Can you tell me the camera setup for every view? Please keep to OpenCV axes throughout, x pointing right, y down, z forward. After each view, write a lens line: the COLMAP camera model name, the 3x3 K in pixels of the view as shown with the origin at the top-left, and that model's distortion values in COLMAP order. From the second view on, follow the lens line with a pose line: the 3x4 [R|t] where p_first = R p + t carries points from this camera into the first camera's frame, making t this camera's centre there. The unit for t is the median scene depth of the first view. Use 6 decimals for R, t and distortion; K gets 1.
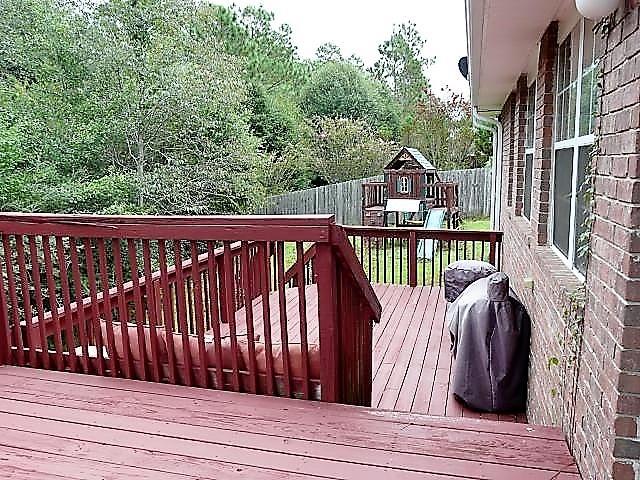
lens RADIAL K [[528.1, 0, 320.0], [0, 528.1, 240.0], [0, 0, 1]] dist [-0.067097, 0.086268]
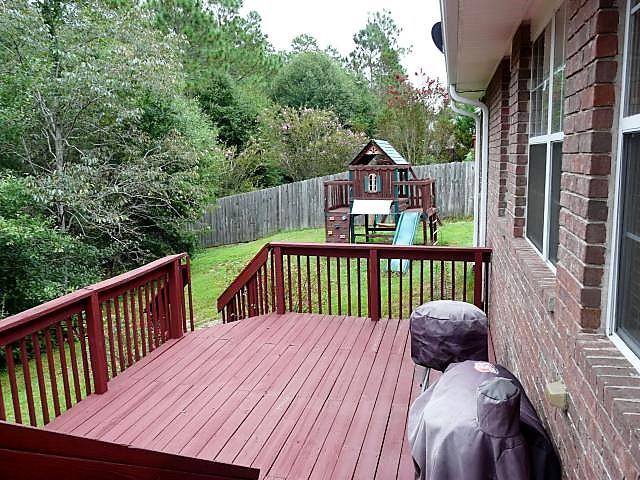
lens RADIAL K [[528.1, 0, 320.0], [0, 528.1, 240.0], [0, 0, 1]] dist [-0.067097, 0.086268]
pose [[0.999283, -0.016821, 0.033925, 0.040189], [0.016447, 0.999801, 0.011293, -0.021325], [-0.034108, -0.010727, 0.999361, 0.132713]]
